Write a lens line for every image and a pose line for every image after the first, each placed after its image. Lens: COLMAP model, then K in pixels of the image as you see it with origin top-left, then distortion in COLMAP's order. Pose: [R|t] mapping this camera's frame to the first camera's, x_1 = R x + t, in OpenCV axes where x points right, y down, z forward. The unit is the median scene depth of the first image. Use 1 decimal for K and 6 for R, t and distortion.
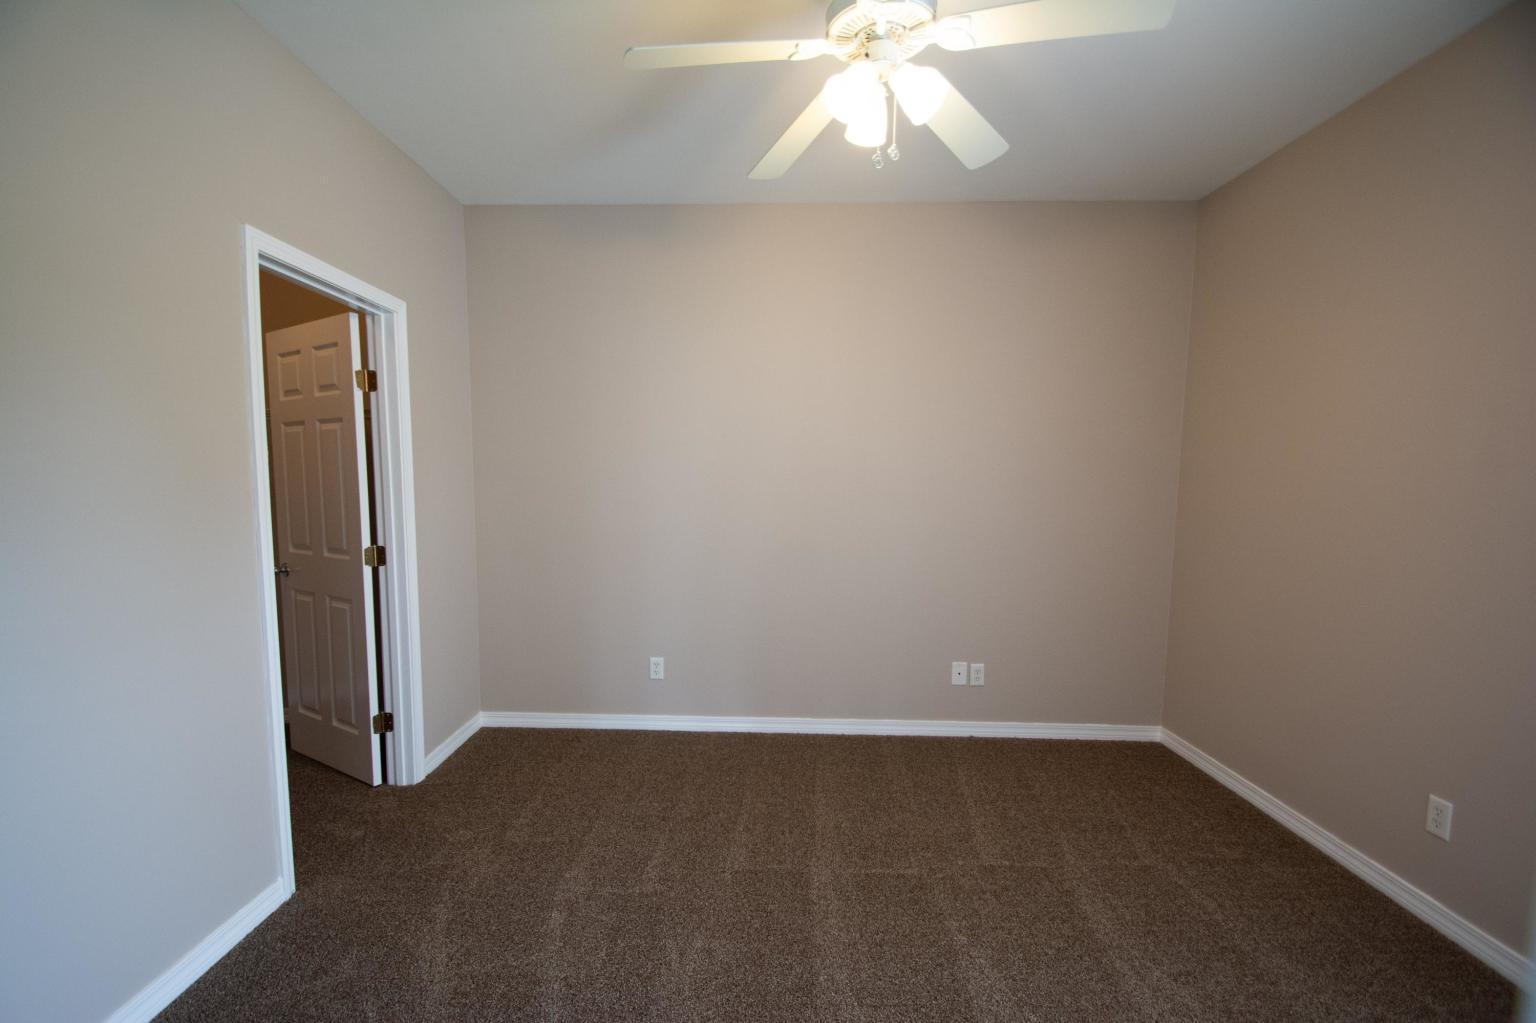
lens RADIAL K [[660.8, 0, 756.4], [0, 660.8, 506.7], [0, 0, 1]] dist [-0.009198, -0.001932]
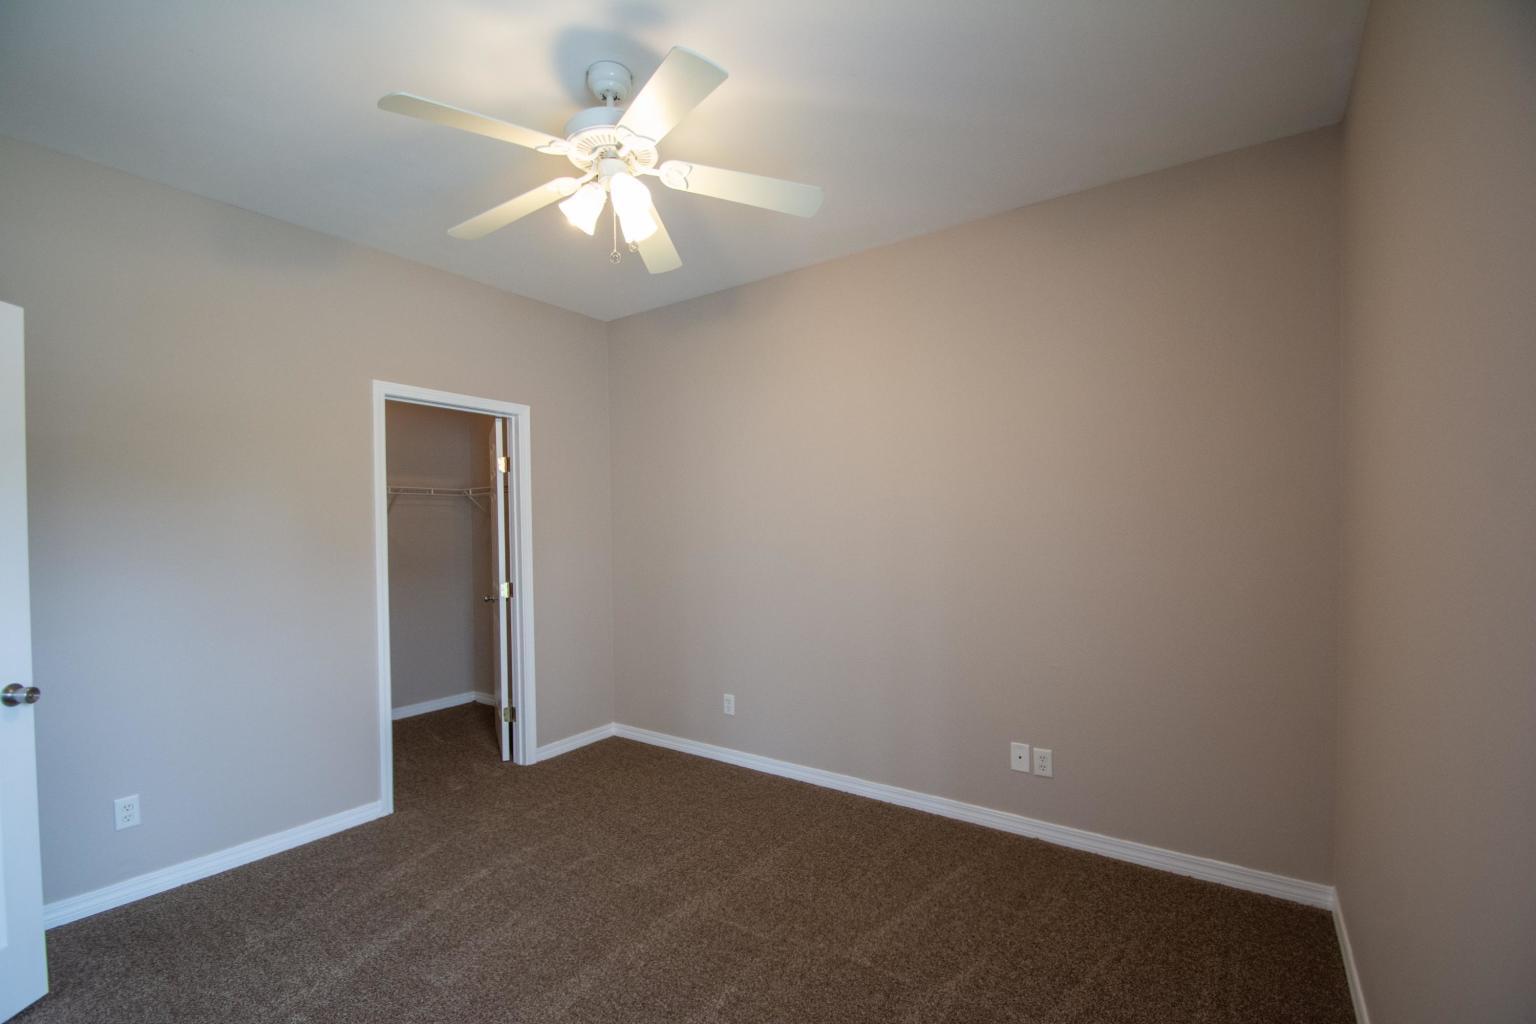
lens RADIAL K [[660.8, 0, 761.5], [0, 660.8, 509.2], [0, 0, 1]] dist [-0.009198, -0.001932]
pose [[0.837406, -0.032762, -0.545599, 0.520580], [-0.007151, 0.997460, -0.070870, -0.000231], [0.546535, 0.063248, 0.835044, 0.103681]]
